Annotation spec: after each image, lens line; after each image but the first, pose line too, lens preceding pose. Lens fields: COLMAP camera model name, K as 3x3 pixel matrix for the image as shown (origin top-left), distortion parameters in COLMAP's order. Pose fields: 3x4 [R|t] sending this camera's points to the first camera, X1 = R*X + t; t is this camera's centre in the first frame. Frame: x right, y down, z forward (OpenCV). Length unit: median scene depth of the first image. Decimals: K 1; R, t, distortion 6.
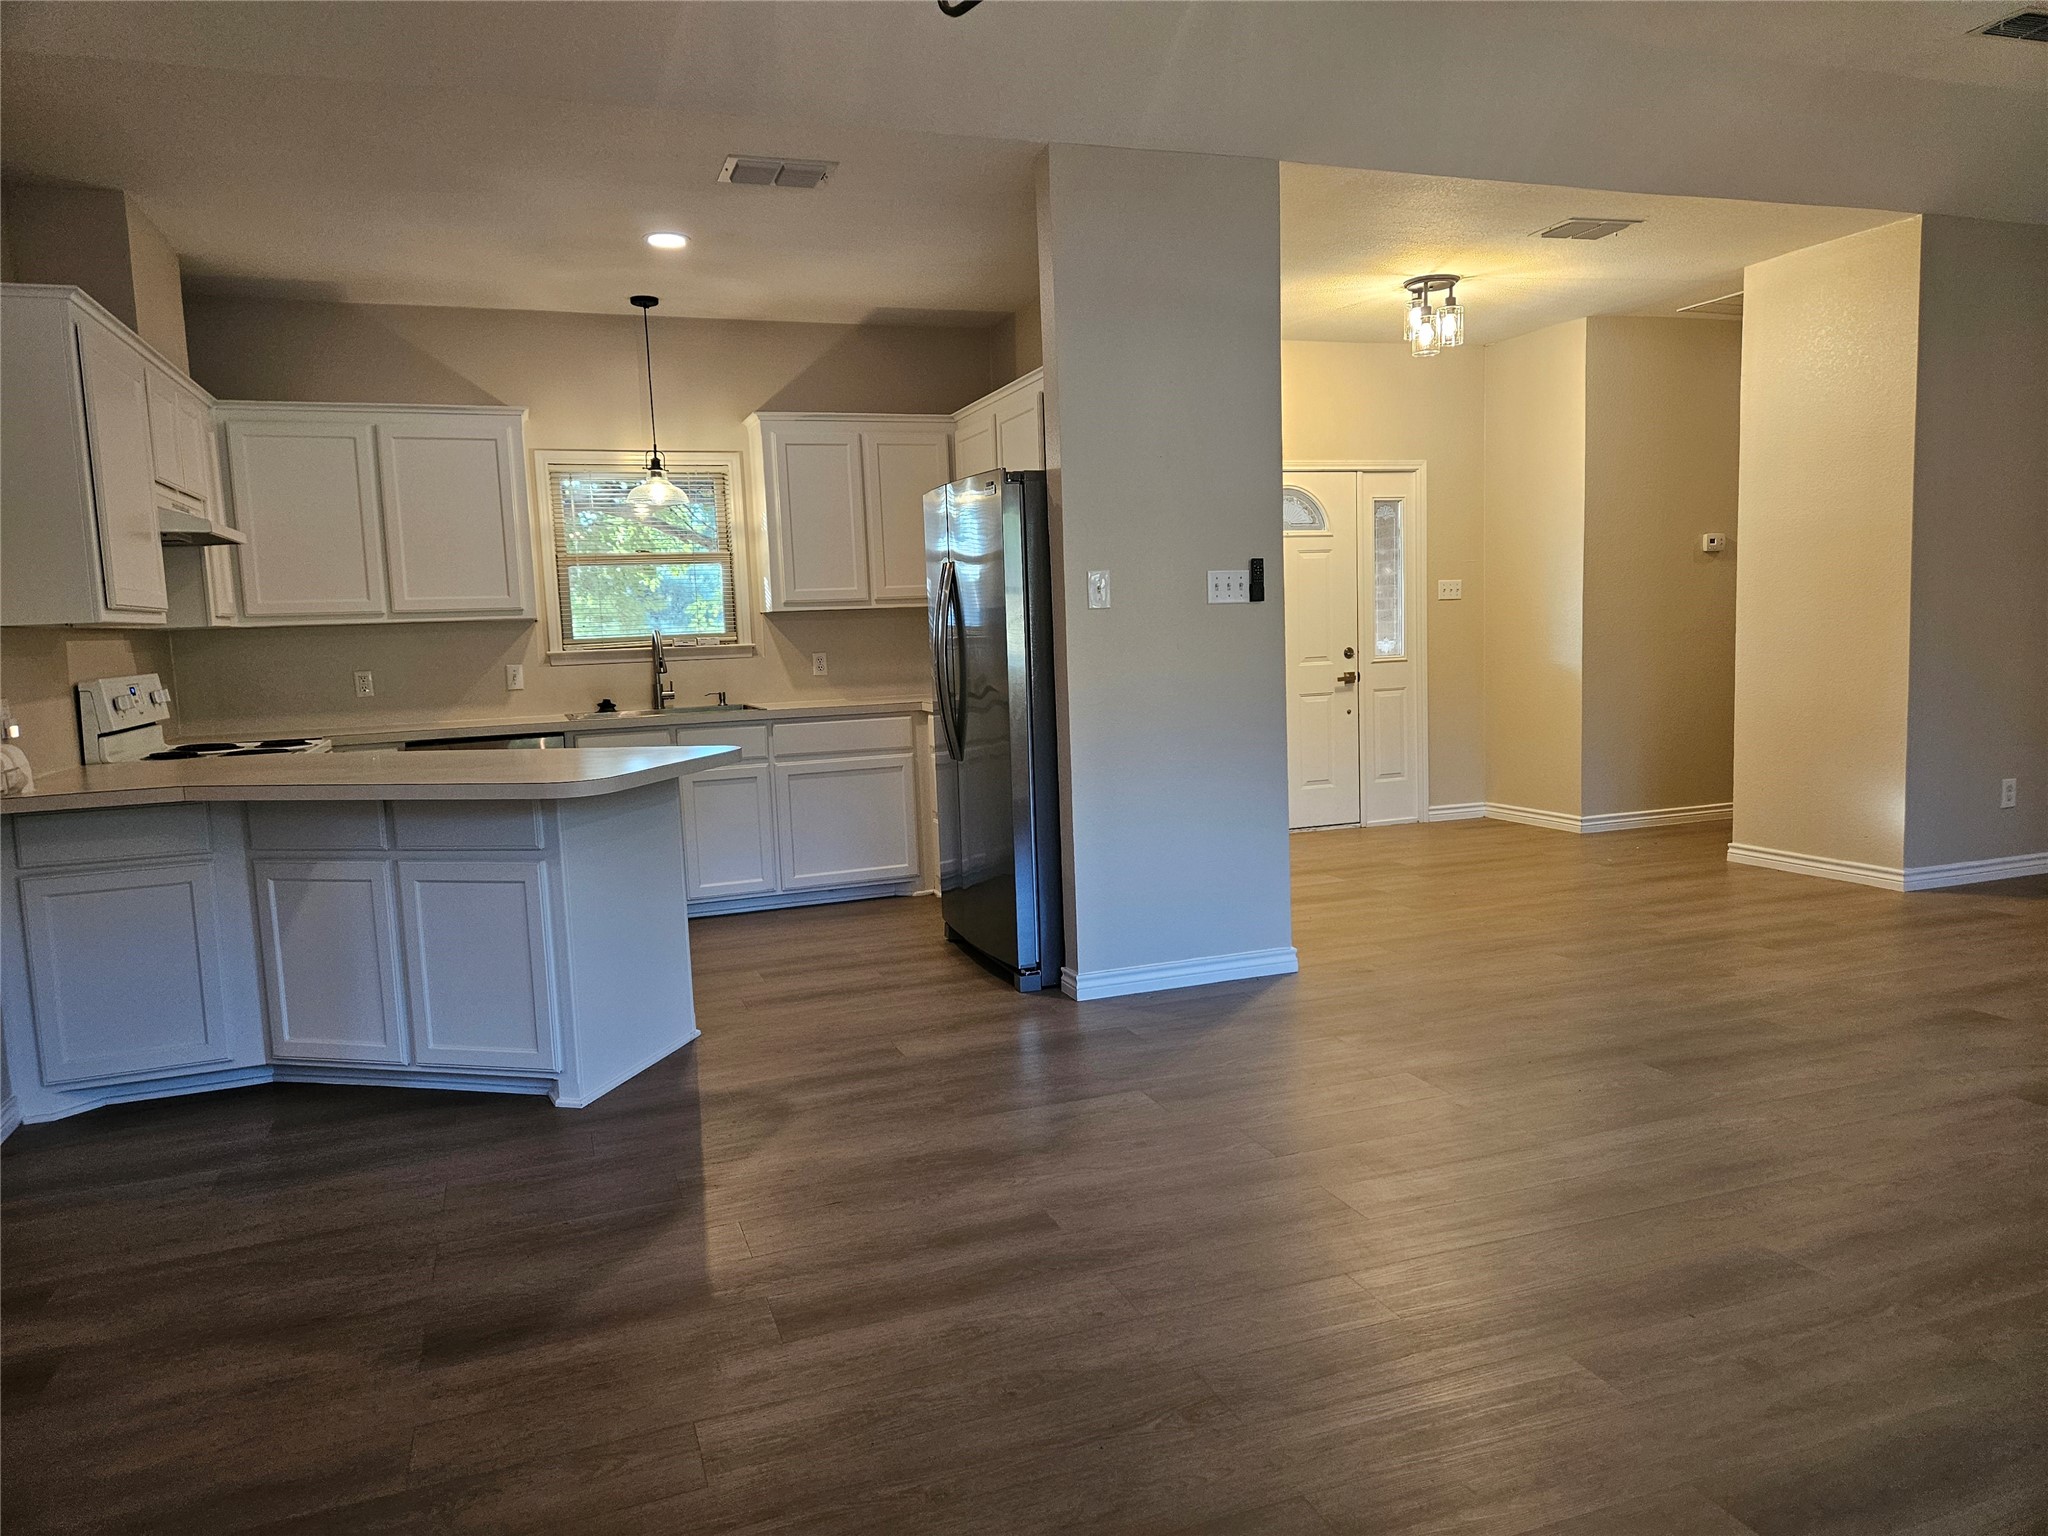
lens RADIAL K [[1363.7, 0, 1019.1], [0, 1363.7, 759.8], [0, 0, 1]] dist [0.055214, -0.022925]
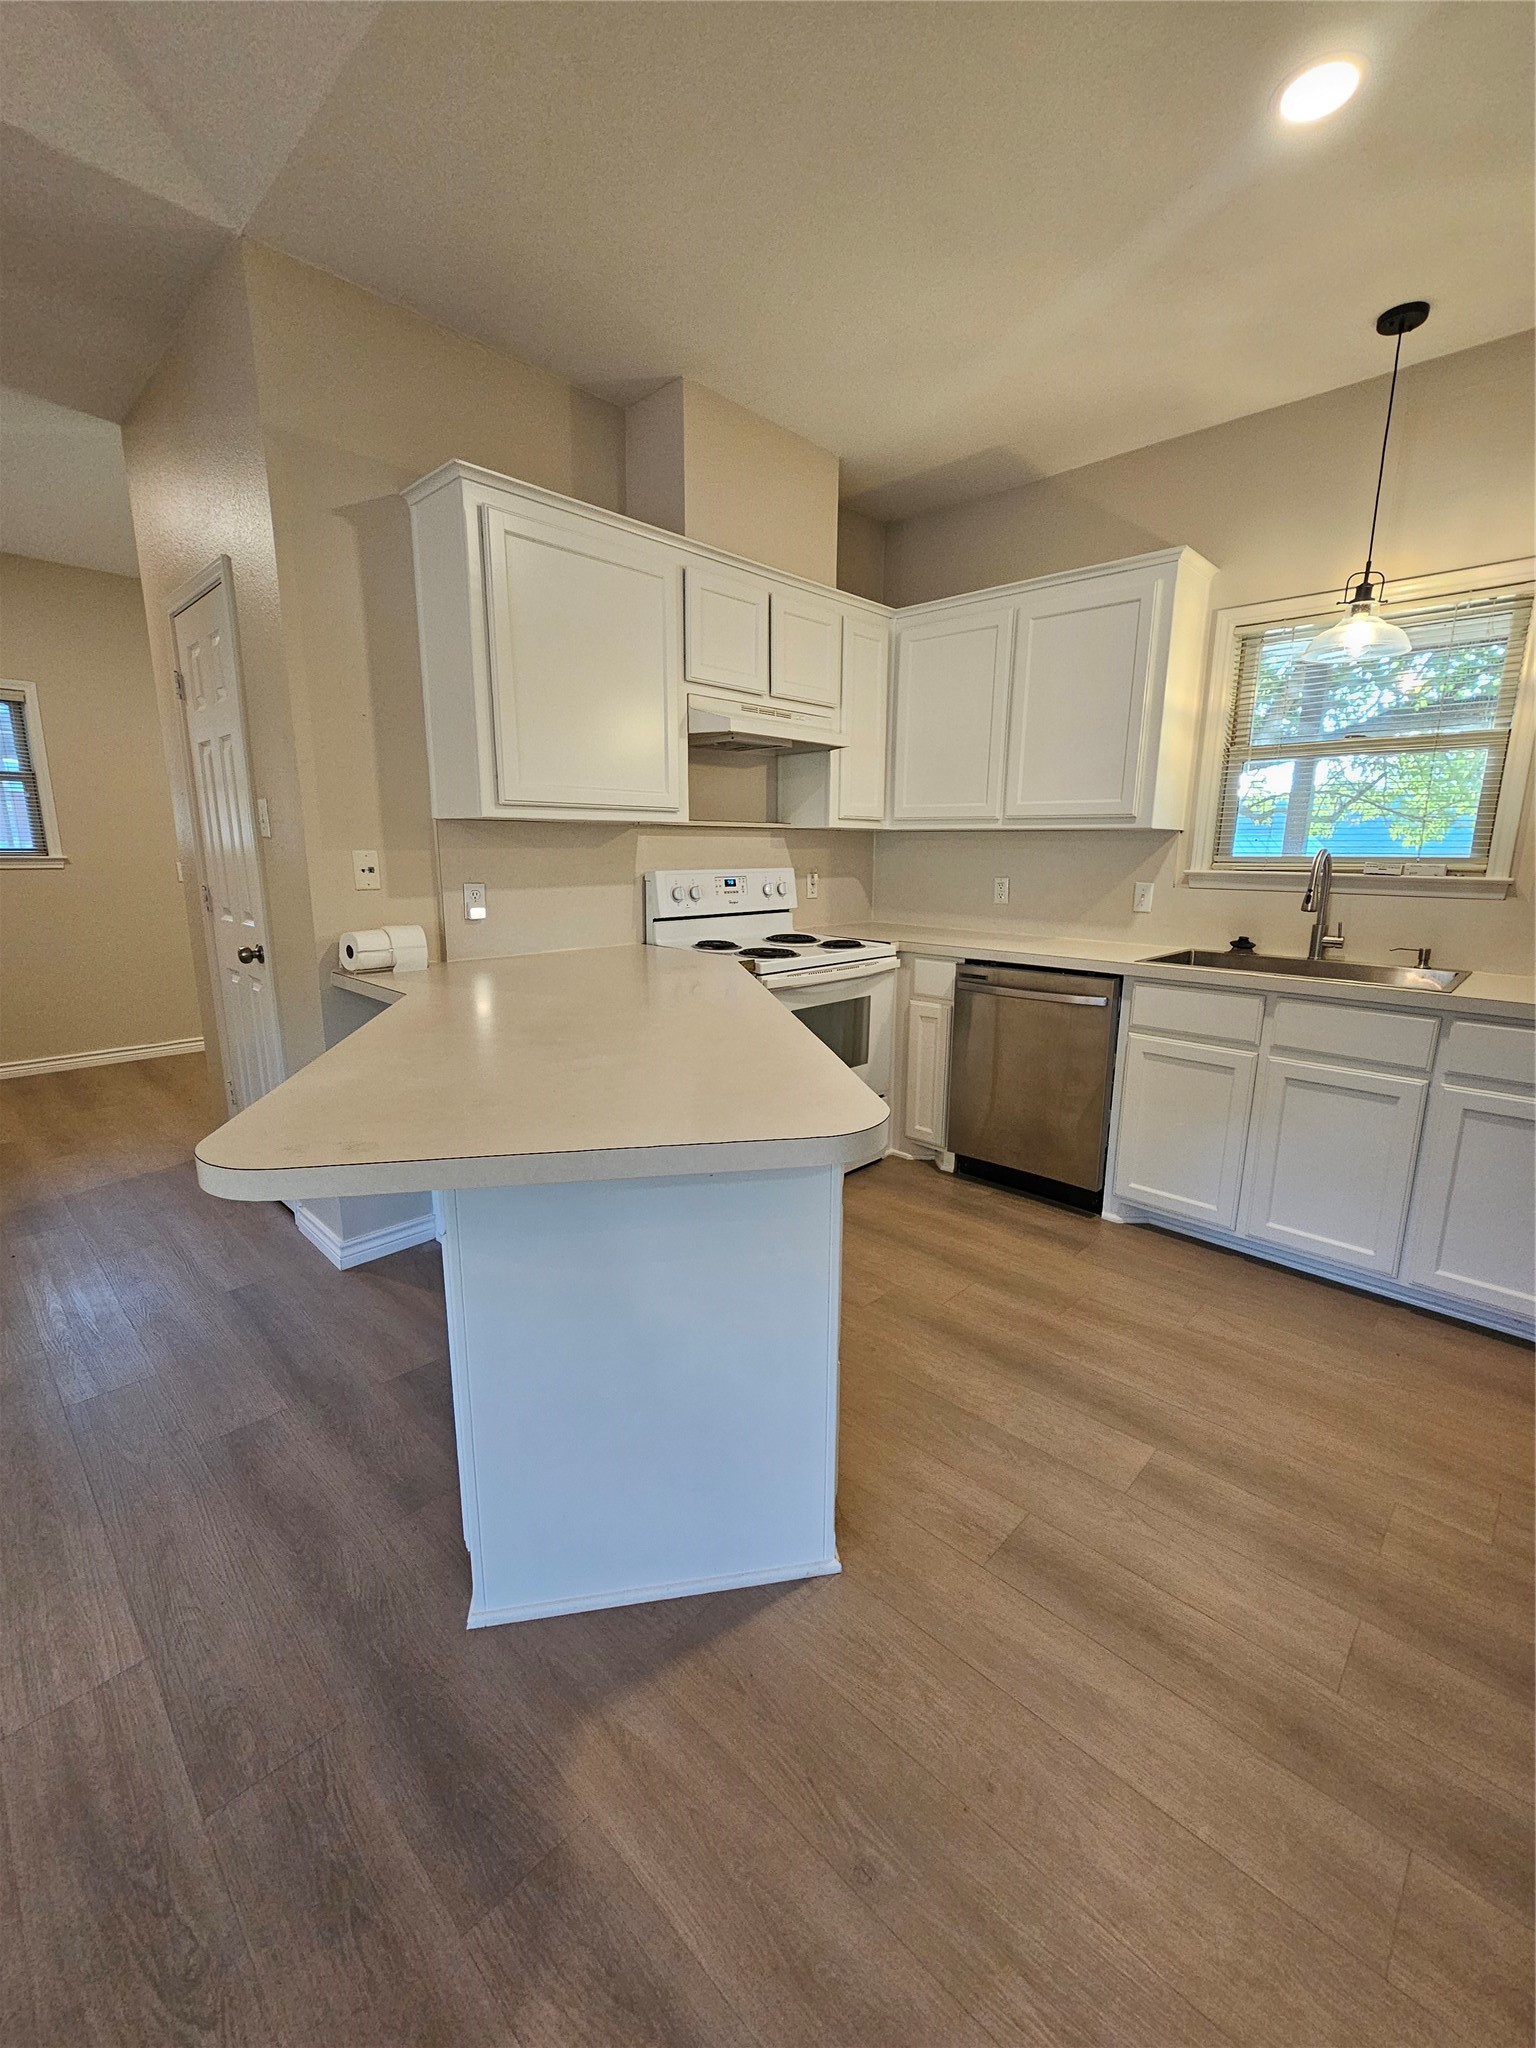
lens RADIAL K [[842.8, 0, 780.2], [0, 842.8, 1017.0], [0, 0, 1]] dist [0.003675, -0.000560]
pose [[0.440506, 0.221988, -0.869871, 0.008430], [-0.116573, 0.974887, 0.189754, -0.062132], [0.890149, 0.017815, 0.455321, 0.572283]]
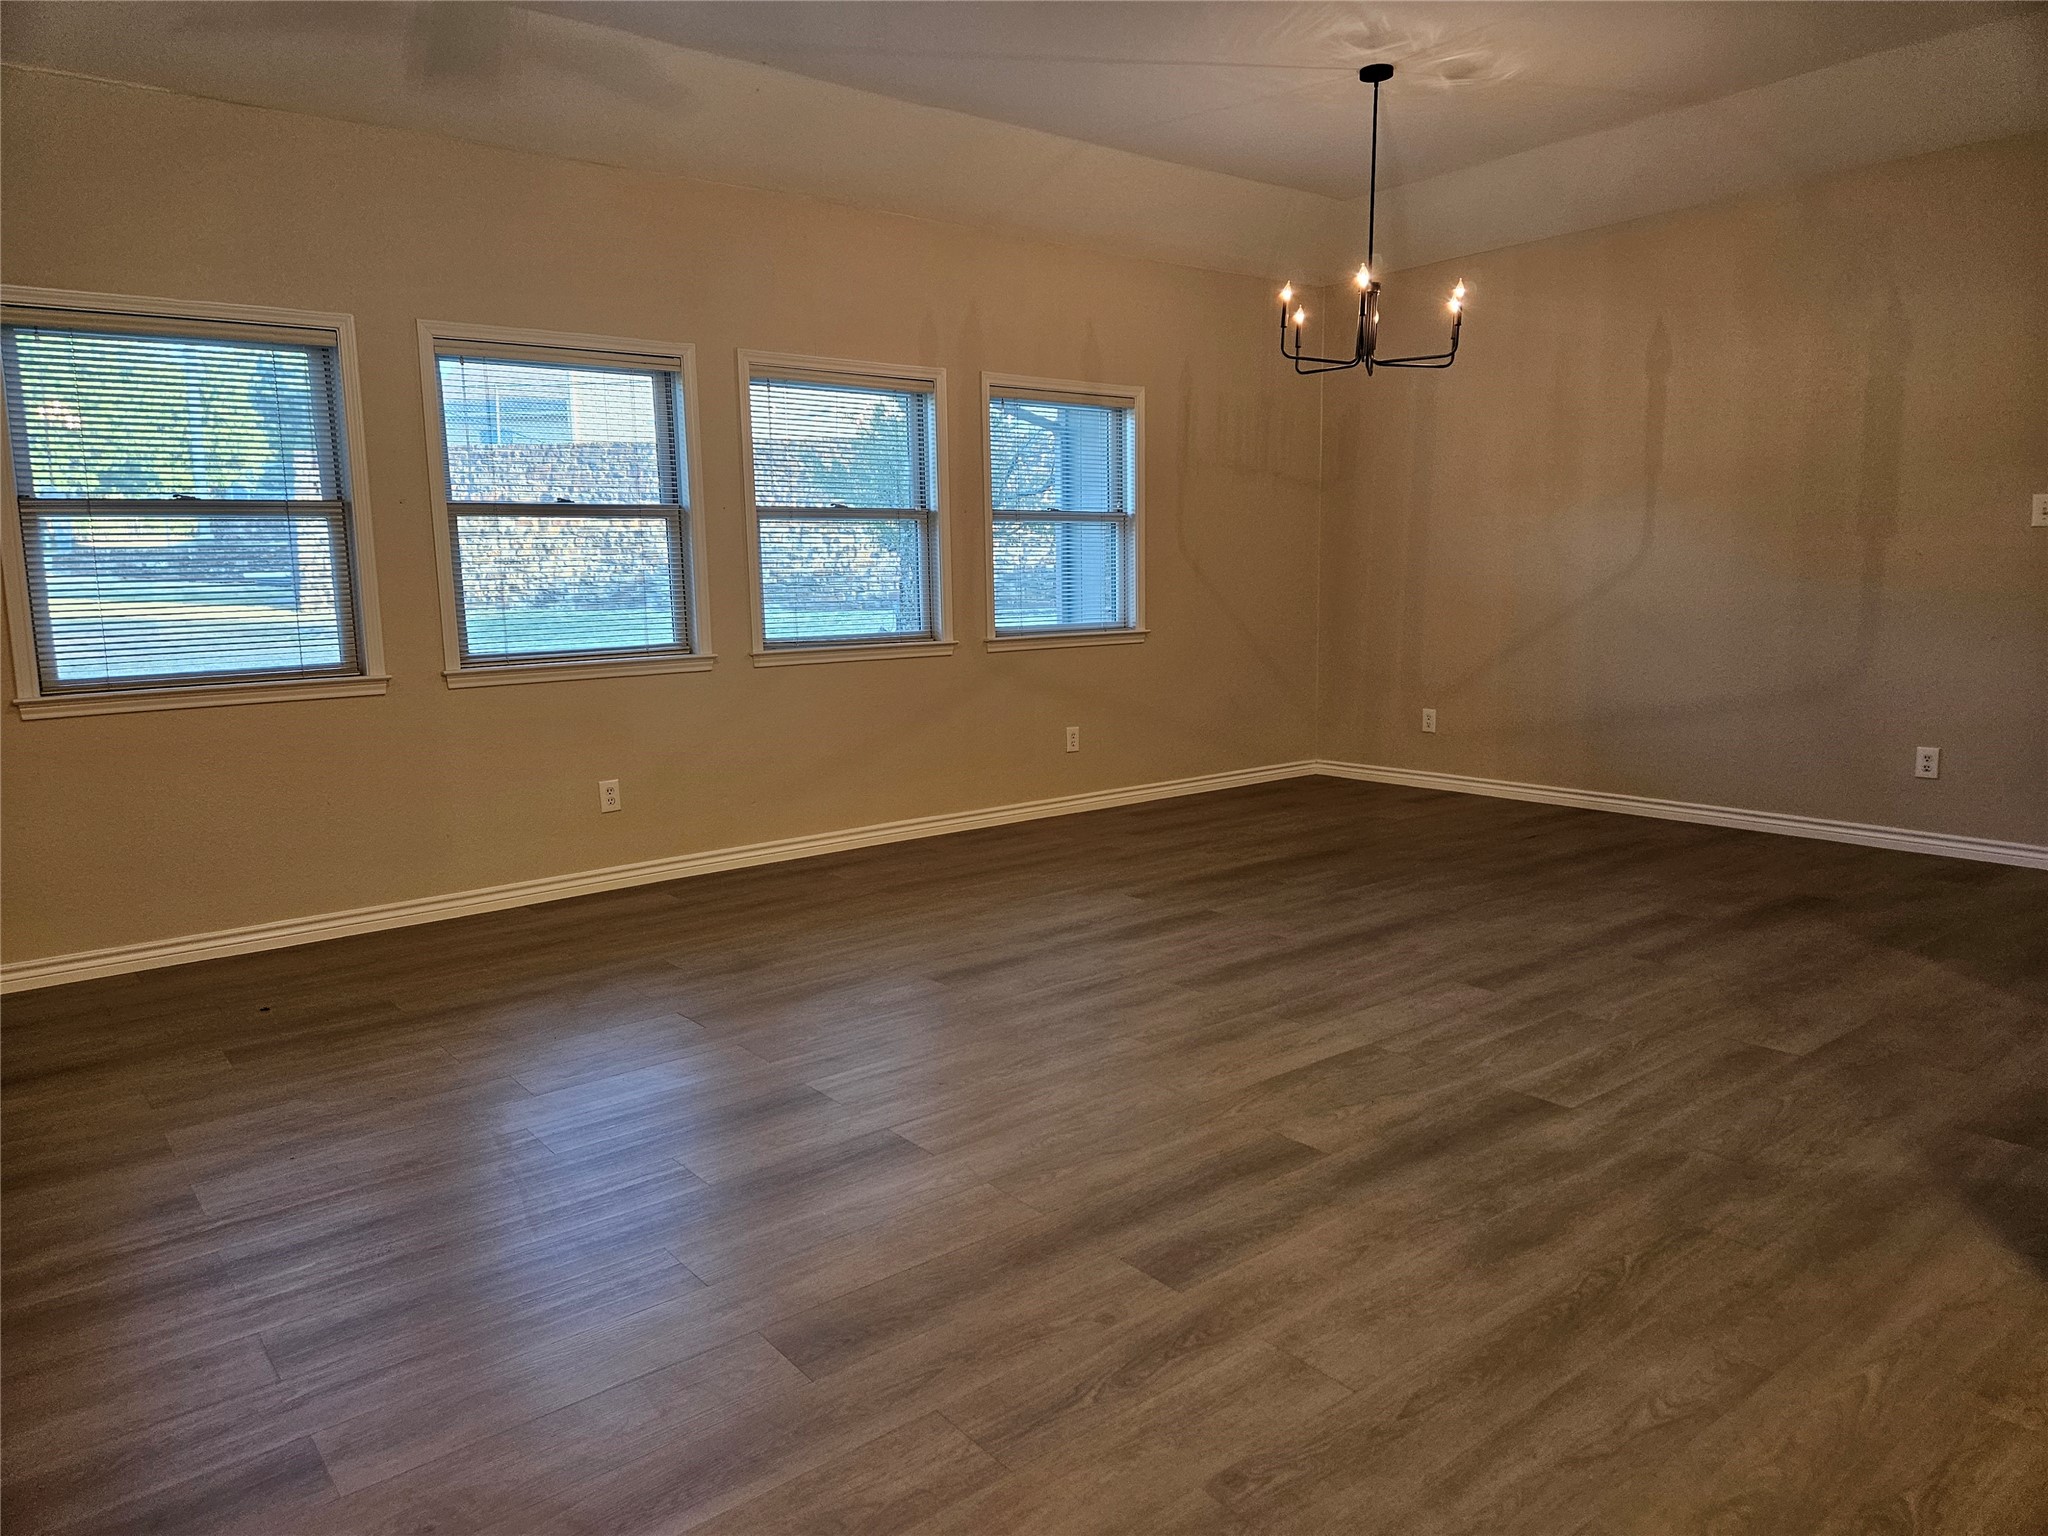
lens RADIAL K [[1363.7, 0, 1017.8], [0, 1363.7, 780.4], [0, 0, 1]] dist [0.055214, -0.022925]
pose [[-0.946377, 0.102075, -0.306514, 0.502387], [0.019765, 0.965289, 0.260434, -0.110253], [0.322459, 0.240410, -0.915545, 0.972518]]
